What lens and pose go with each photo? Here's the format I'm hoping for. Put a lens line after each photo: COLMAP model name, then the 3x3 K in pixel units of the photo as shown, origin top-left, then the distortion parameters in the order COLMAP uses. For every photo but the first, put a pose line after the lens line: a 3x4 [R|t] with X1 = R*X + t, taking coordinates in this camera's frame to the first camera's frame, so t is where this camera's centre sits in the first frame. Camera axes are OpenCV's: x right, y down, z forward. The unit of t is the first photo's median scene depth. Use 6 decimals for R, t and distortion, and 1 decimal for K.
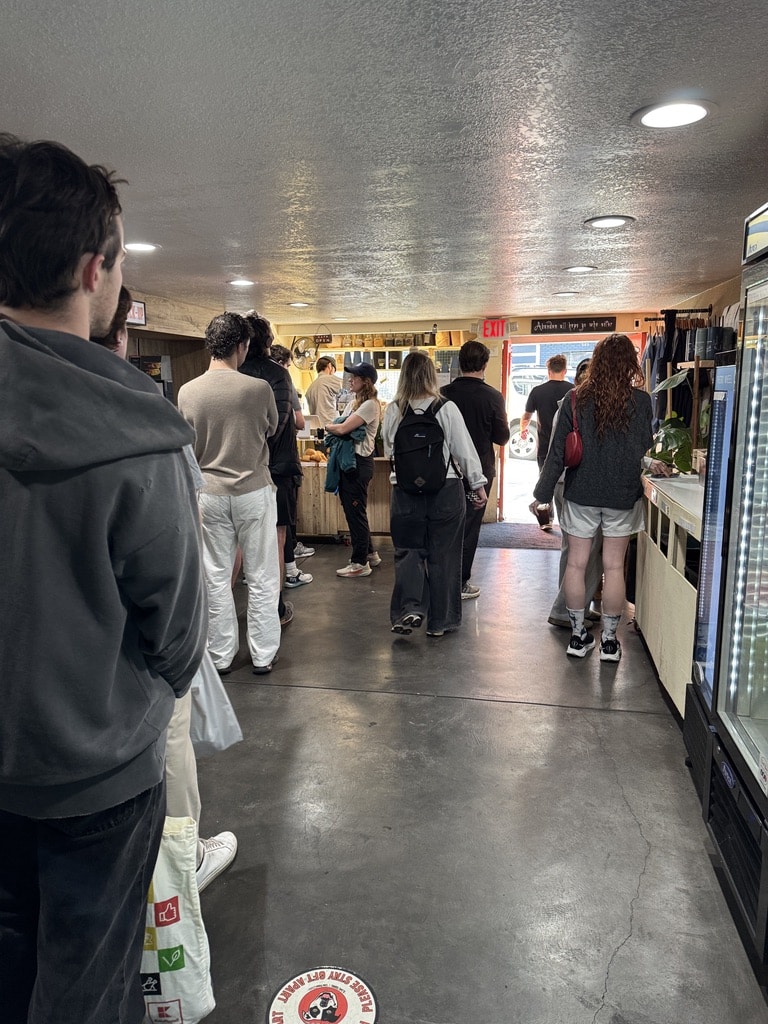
lens RADIAL K [[720.6, 0, 383.7], [0, 720.6, 512.0], [0, 0, 1]] dist [-0.001951, -0.000359]
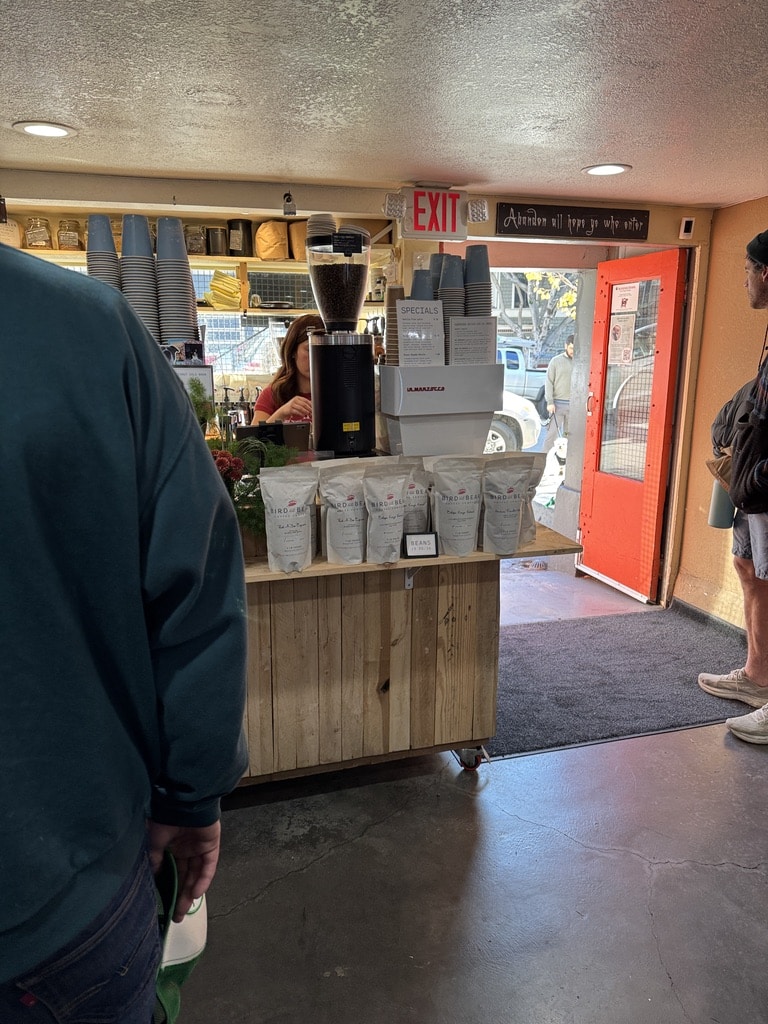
lens RADIAL K [[720.6, 0, 383.4], [0, 720.6, 510.7], [0, 0, 1]] dist [-0.001951, -0.000359]
pose [[0.895176, -0.085483, 0.437440, -0.075714], [0.065566, 0.996015, 0.060462, -0.105719], [-0.440865, -0.025443, 0.897213, 0.623223]]
